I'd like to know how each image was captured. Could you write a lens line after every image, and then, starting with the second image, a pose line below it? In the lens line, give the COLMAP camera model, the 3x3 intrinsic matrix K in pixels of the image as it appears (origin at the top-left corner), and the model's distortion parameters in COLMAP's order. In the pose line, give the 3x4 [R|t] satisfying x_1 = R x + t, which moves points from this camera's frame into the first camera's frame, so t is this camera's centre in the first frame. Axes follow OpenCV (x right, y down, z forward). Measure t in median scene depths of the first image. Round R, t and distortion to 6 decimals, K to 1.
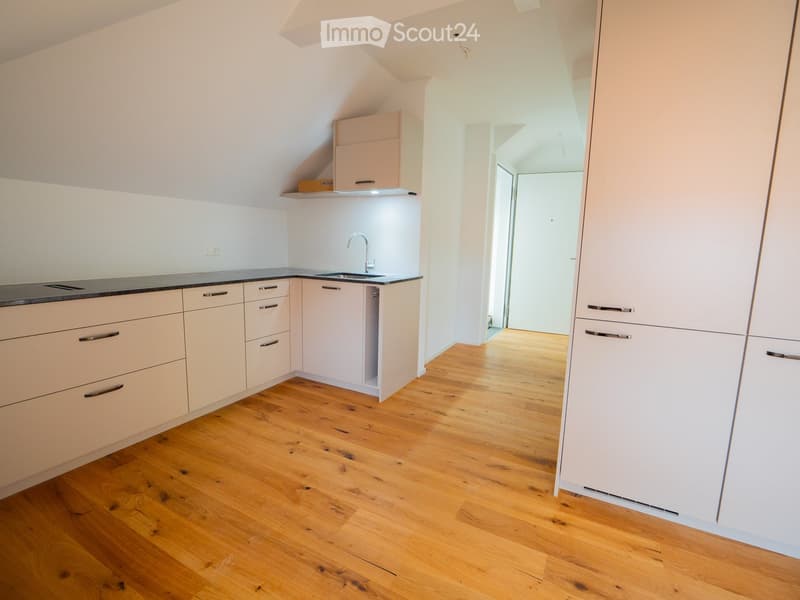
lens RADIAL K [[384.7, 0, 400.0], [0, 384.7, 300.0], [0, 0, 1]] dist [-0.002897, -0.000923]
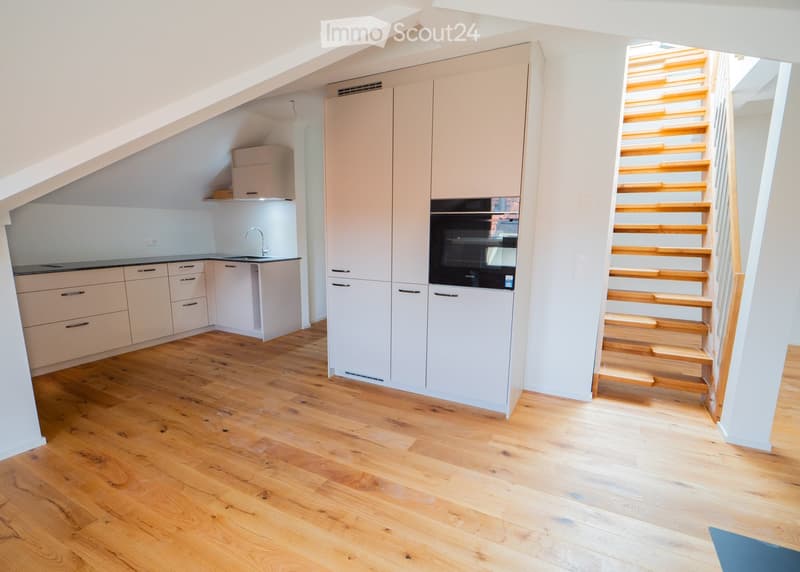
lens RADIAL K [[400.9, 0, 393.5], [0, 400.9, 305.7], [0, 0, 1]] dist [0.001401, -0.000536]
pose [[0.999793, -0.016962, -0.011251, 0.495096], [0.017471, 0.998751, 0.046804, 0.062689], [0.010443, -0.046991, 0.998841, -0.577737]]
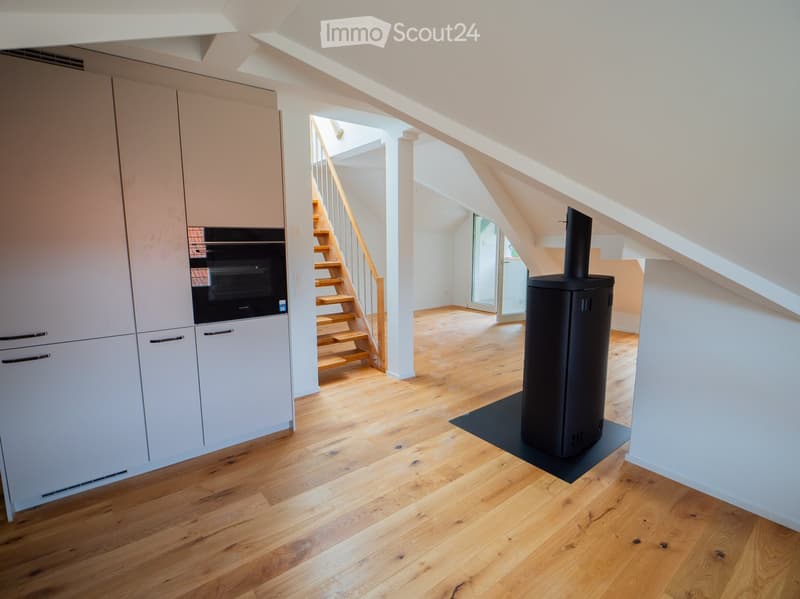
lens RADIAL K [[384.7, 0, 400.0], [0, 384.7, 299.5], [0, 0, 1]] dist [-0.002897, -0.000923]
pose [[0.409187, -0.167754, 0.896897, 0.004390], [0.151807, 0.981771, 0.114371, -0.027876], [-0.899734, 0.089356, 0.427194, -0.307909]]
